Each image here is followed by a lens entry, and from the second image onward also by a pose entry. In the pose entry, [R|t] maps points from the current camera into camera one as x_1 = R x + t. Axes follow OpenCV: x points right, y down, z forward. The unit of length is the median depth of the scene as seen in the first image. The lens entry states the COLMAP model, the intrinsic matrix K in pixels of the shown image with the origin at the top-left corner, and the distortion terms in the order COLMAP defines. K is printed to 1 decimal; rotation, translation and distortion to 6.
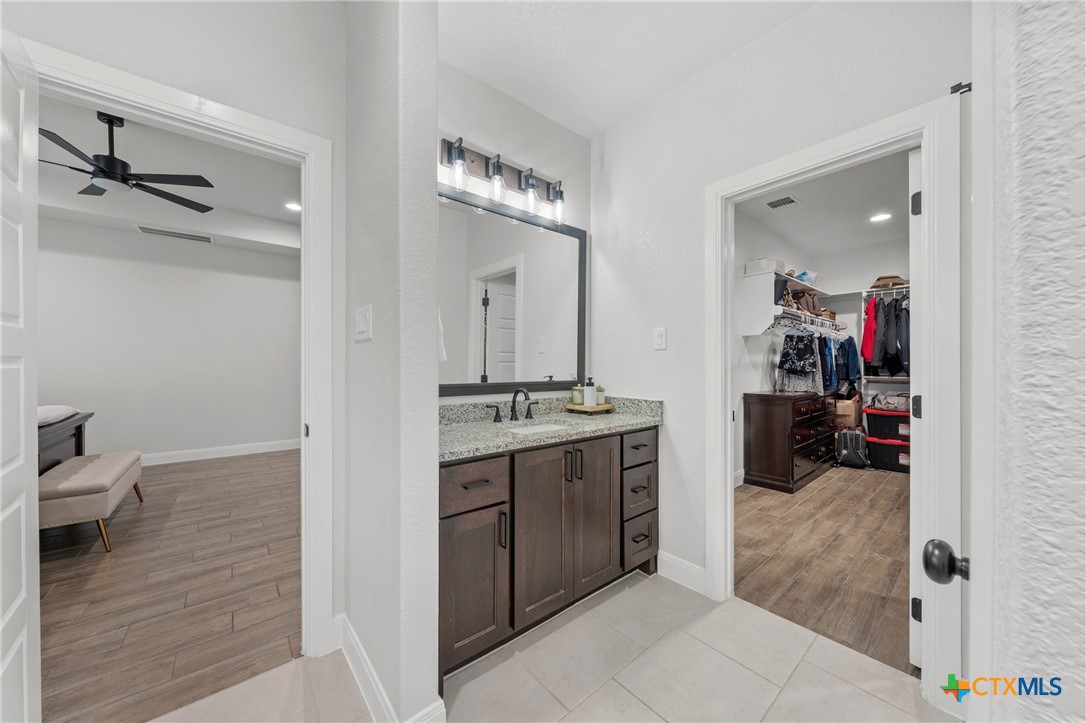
lens RADIAL K [[381.8, 0, 542.8], [0, 381.8, 366.0], [0, 0, 1]] dist [-0.000861, -0.000060]
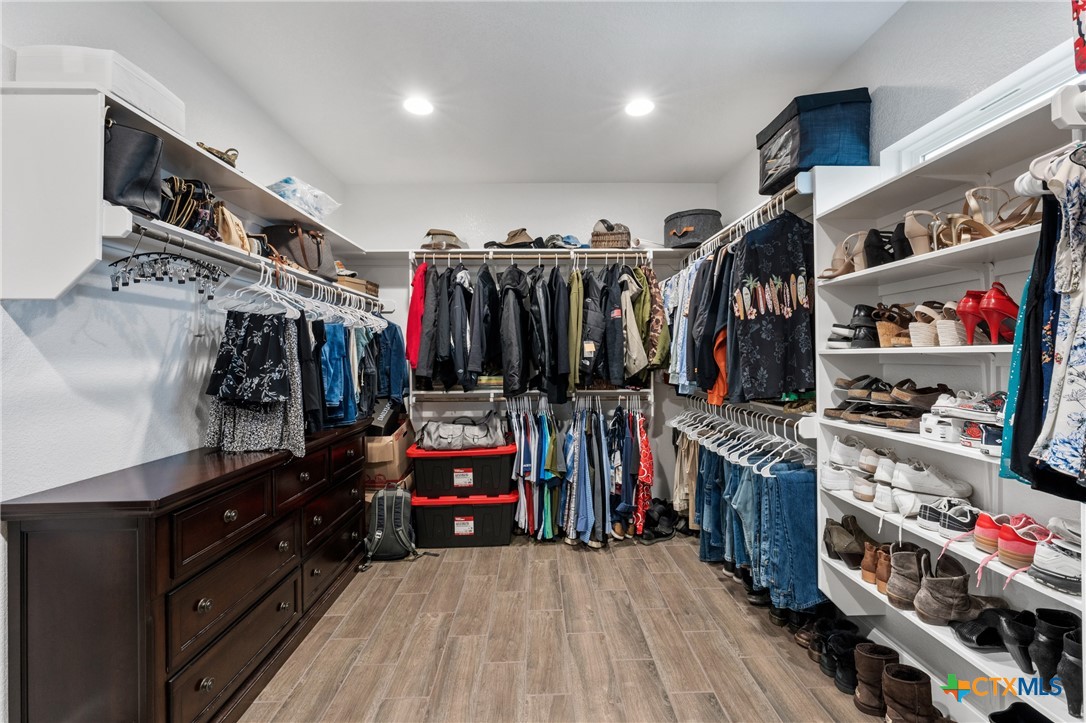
lens RADIAL K [[516.1, 0, 543.0], [0, 516.1, 361.5], [0, 0, 1]] dist [0.000442, 0.000135]
pose [[0.640458, -0.007734, 0.767954, 0.384869], [0.008350, 0.999960, 0.003107, -0.023969], [-0.767948, 0.004422, 0.640497, 0.352554]]
